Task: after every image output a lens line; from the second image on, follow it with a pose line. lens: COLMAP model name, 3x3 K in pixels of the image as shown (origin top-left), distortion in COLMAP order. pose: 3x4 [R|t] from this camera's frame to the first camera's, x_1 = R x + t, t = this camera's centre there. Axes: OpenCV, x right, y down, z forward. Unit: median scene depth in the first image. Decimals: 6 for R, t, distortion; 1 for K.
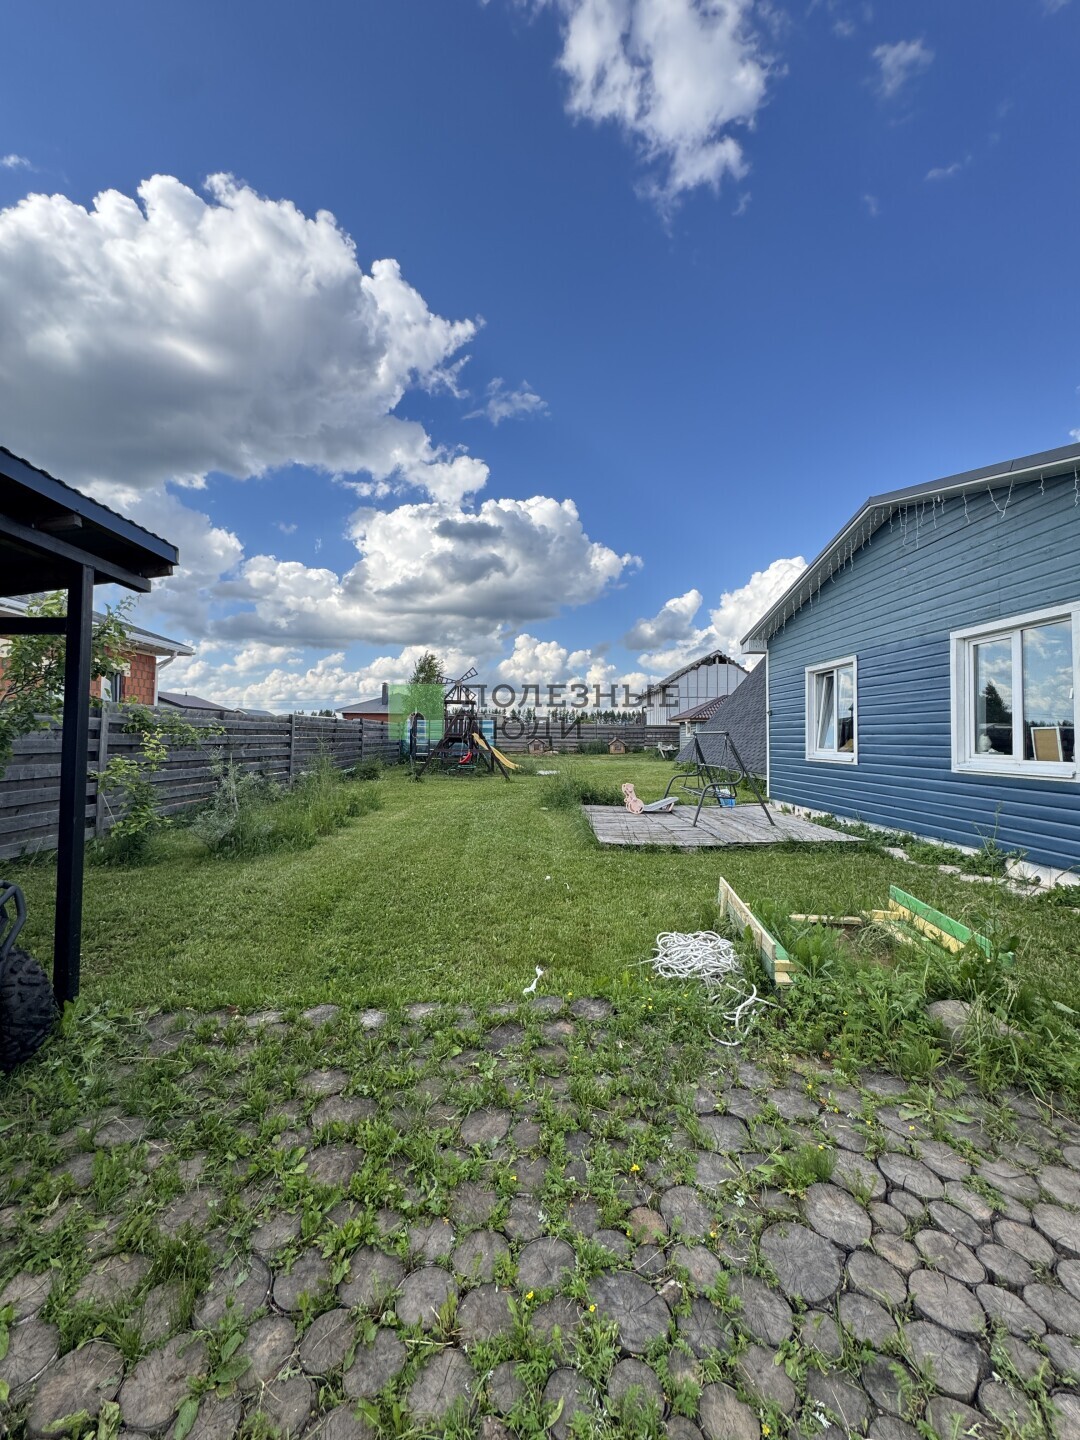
lens RADIAL K [[577.9, 0, 540.0], [0, 577.9, 720.0], [0, 0, 1]] dist [0.000545, 0.000139]
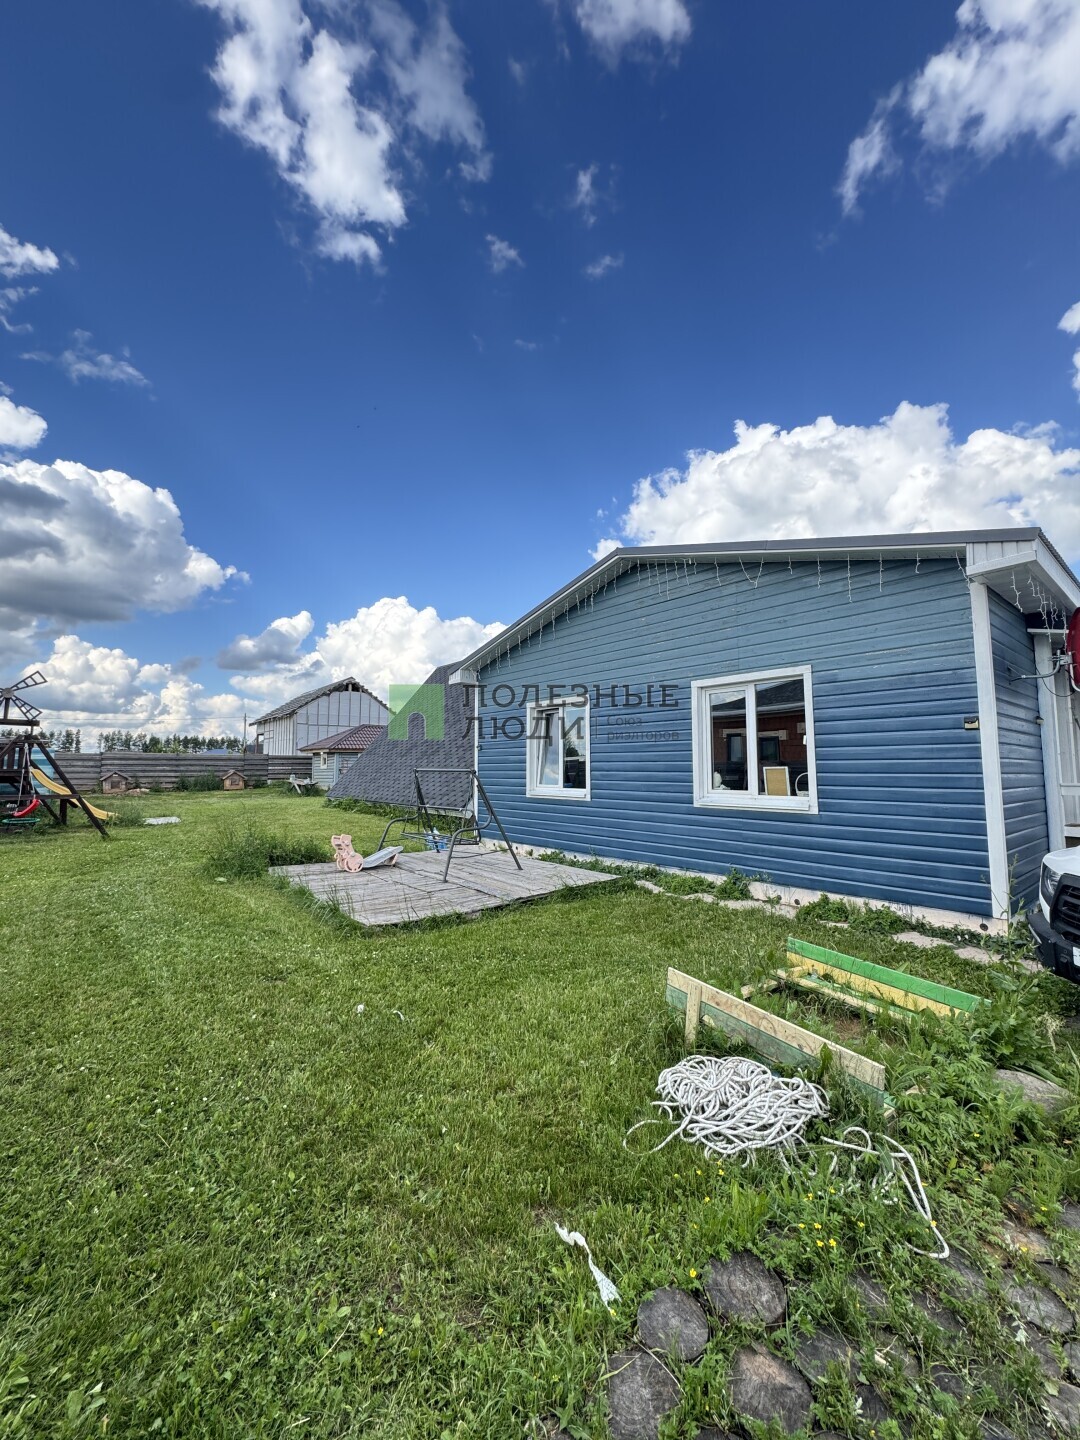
lens RADIAL K [[578.2, 0, 540.0], [0, 578.2, 720.0], [0, 0, 1]] dist [-0.002113, 0.000015]
pose [[0.784741, 0.042793, 0.618345, -0.163086], [-0.011707, 0.998459, -0.054241, -0.009294], [-0.619713, 0.035326, 0.784033, 0.238681]]
